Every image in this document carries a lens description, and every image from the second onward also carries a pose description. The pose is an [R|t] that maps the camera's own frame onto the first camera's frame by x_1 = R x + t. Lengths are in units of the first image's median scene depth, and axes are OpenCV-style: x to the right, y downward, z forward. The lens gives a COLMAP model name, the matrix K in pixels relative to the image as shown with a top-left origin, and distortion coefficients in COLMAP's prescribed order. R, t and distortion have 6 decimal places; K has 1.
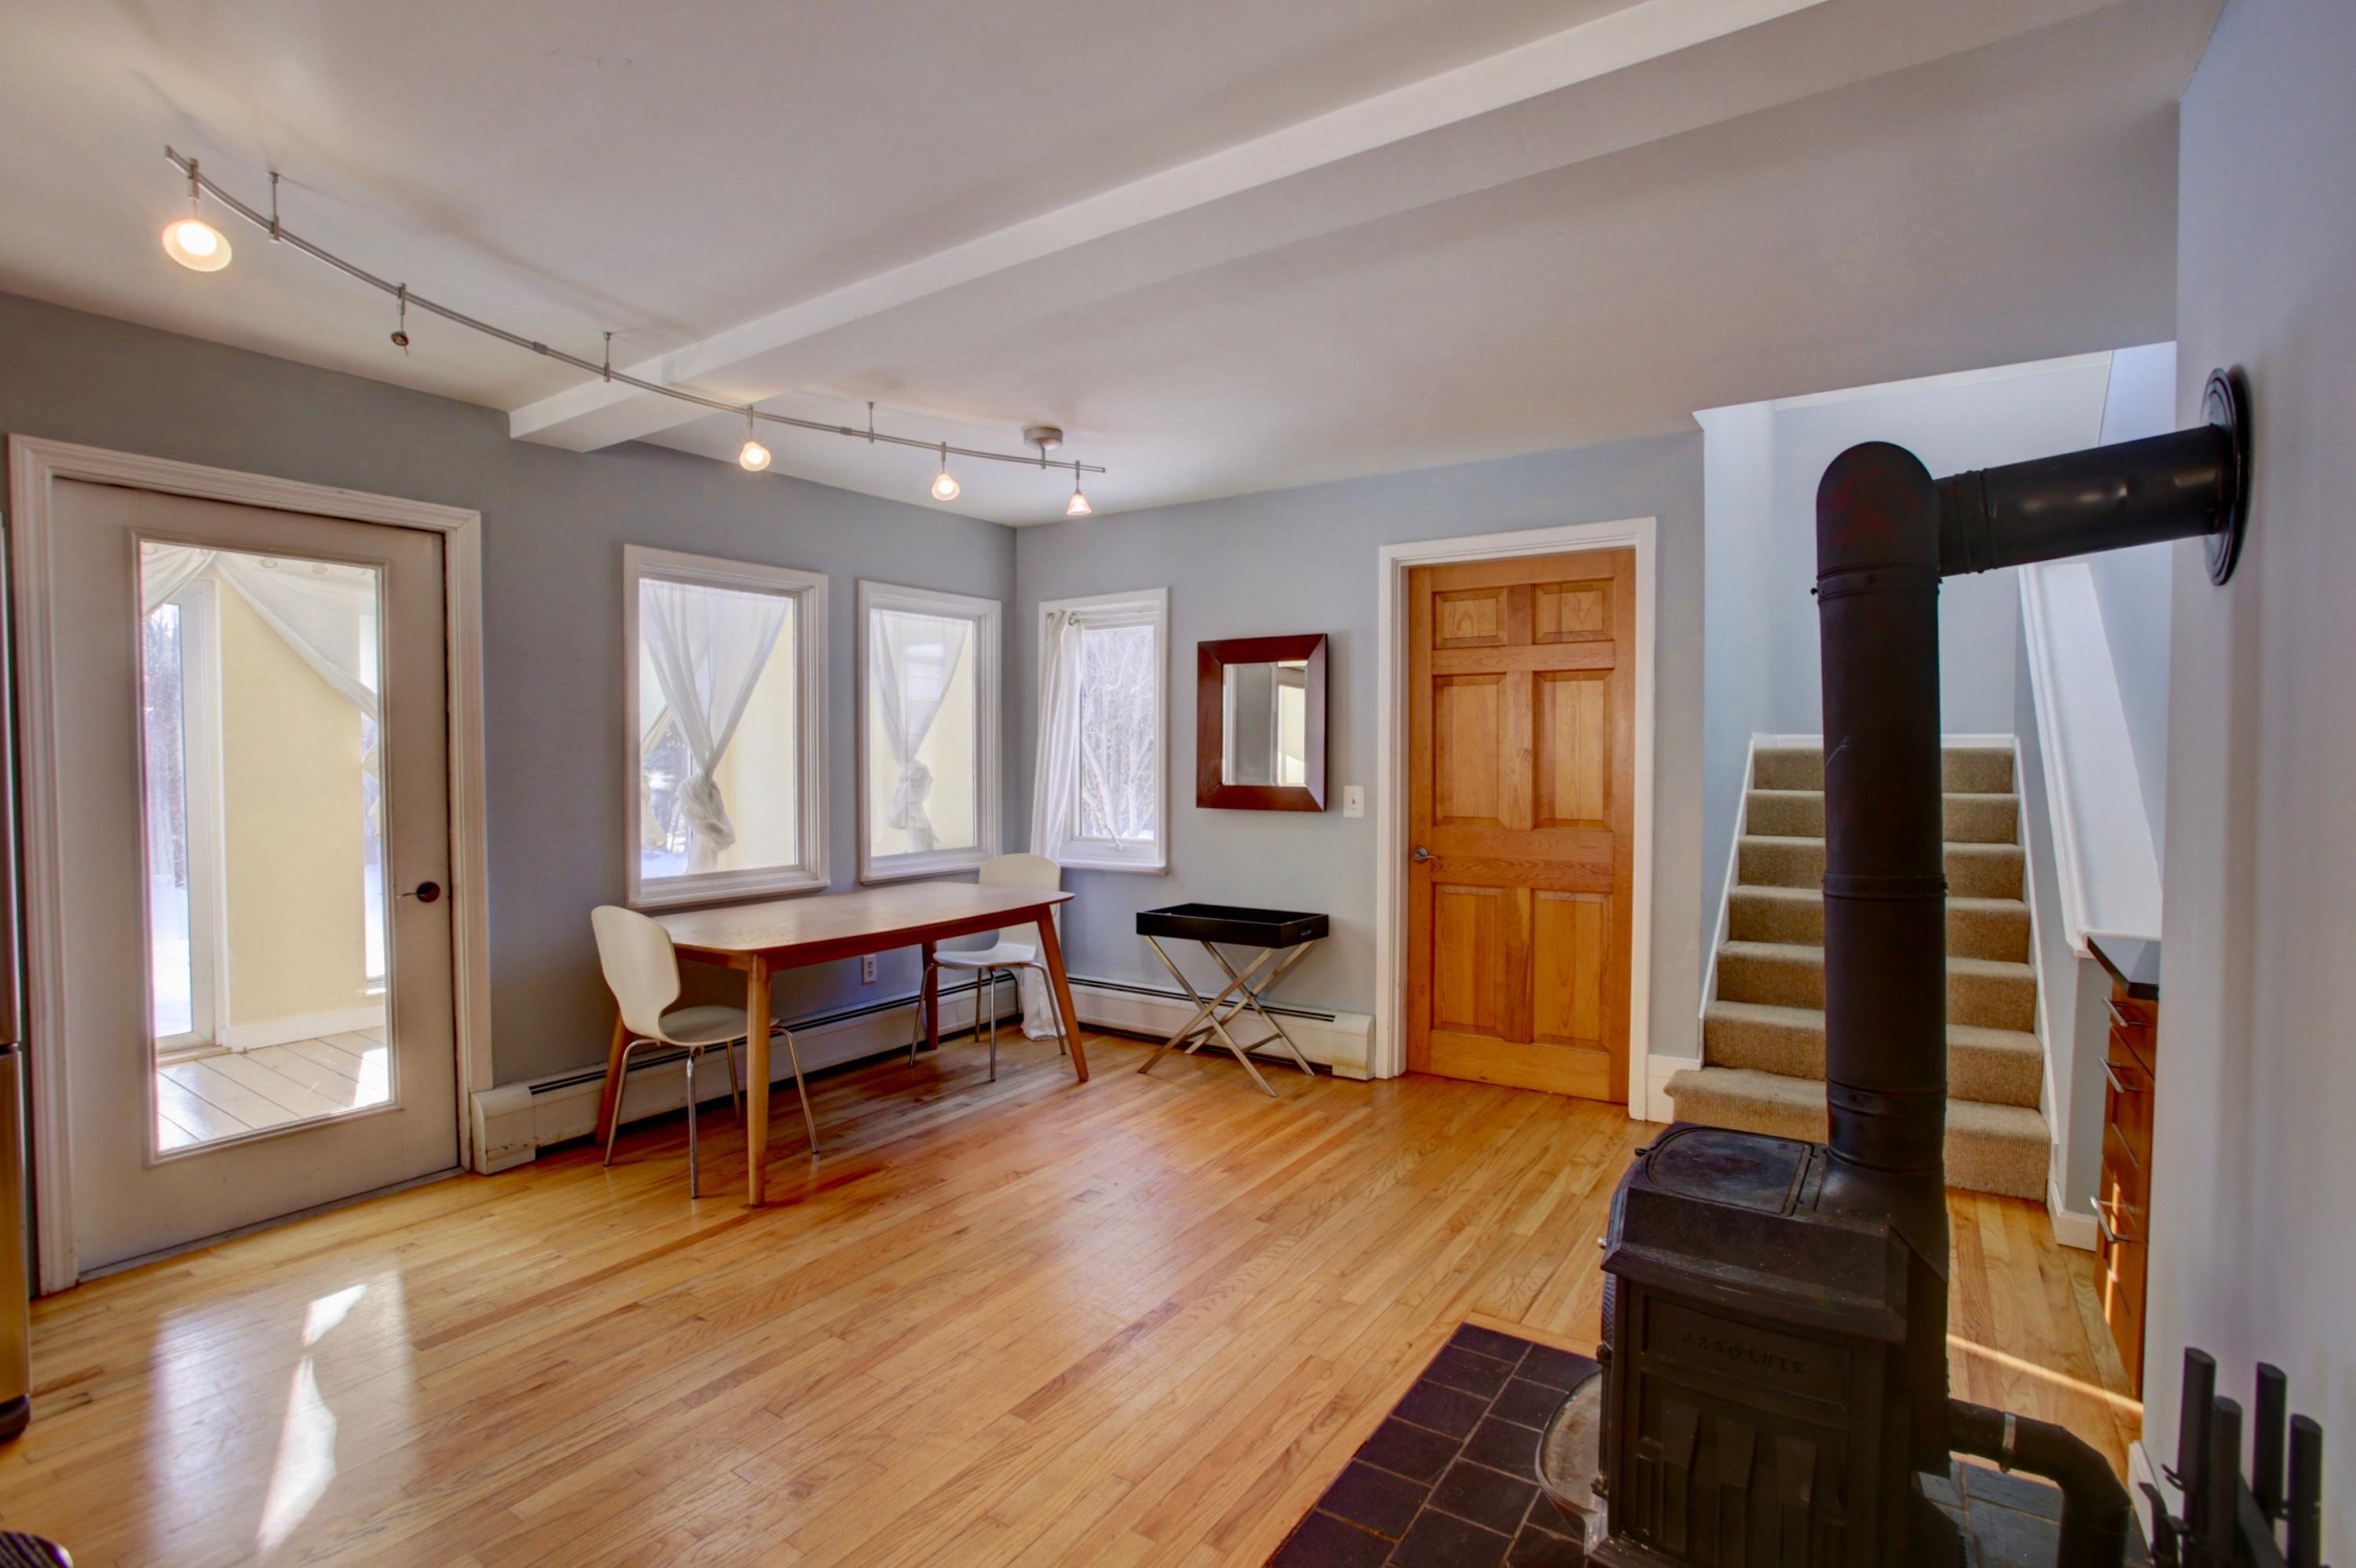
lens RADIAL K [[1117.0, 0, 1178.0], [0, 1117.0, 784.0], [0, 0, 1]] dist [-0.071255, 0.019965]
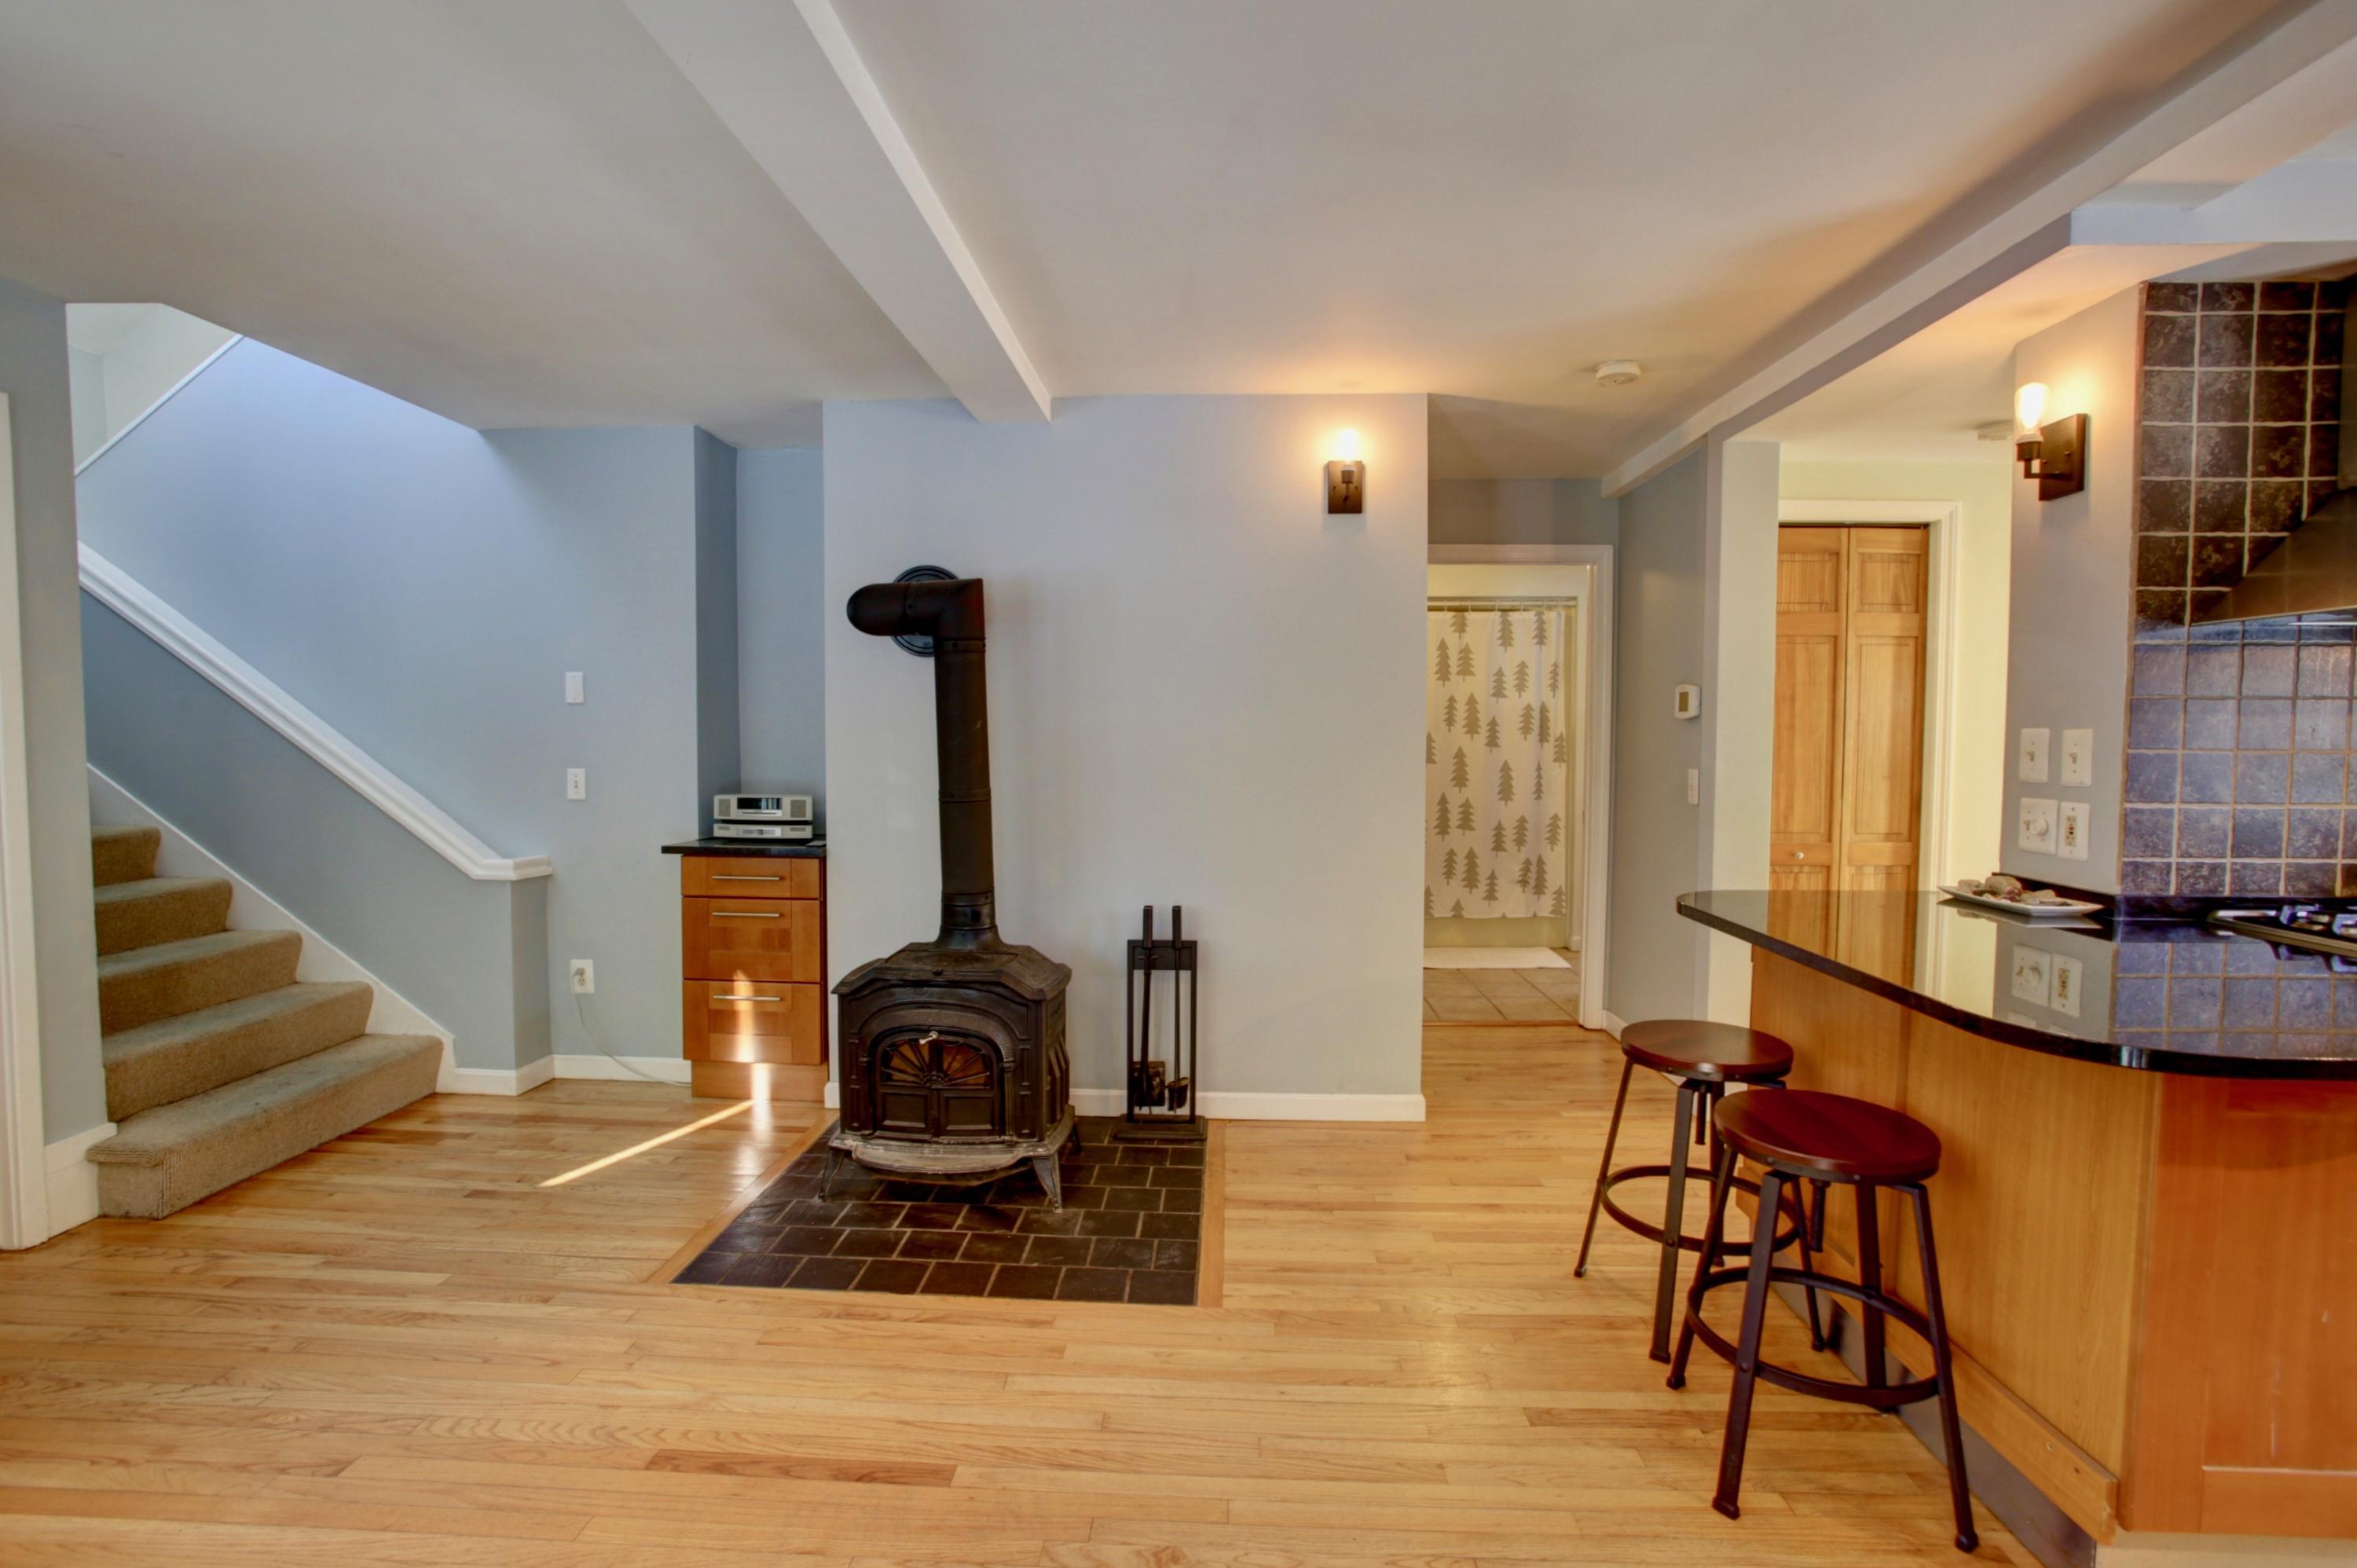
lens RADIAL K [[1117.5, 0, 1178.5], [0, 1117.5, 784.0], [0, 0, 1]] dist [-0.071255, 0.019965]
pose [[-0.519912, -0.040947, 0.853238, -0.854107], [0.024115, 0.997749, 0.062577, -0.029928], [-0.853880, 0.053110, -0.517754, 1.111242]]
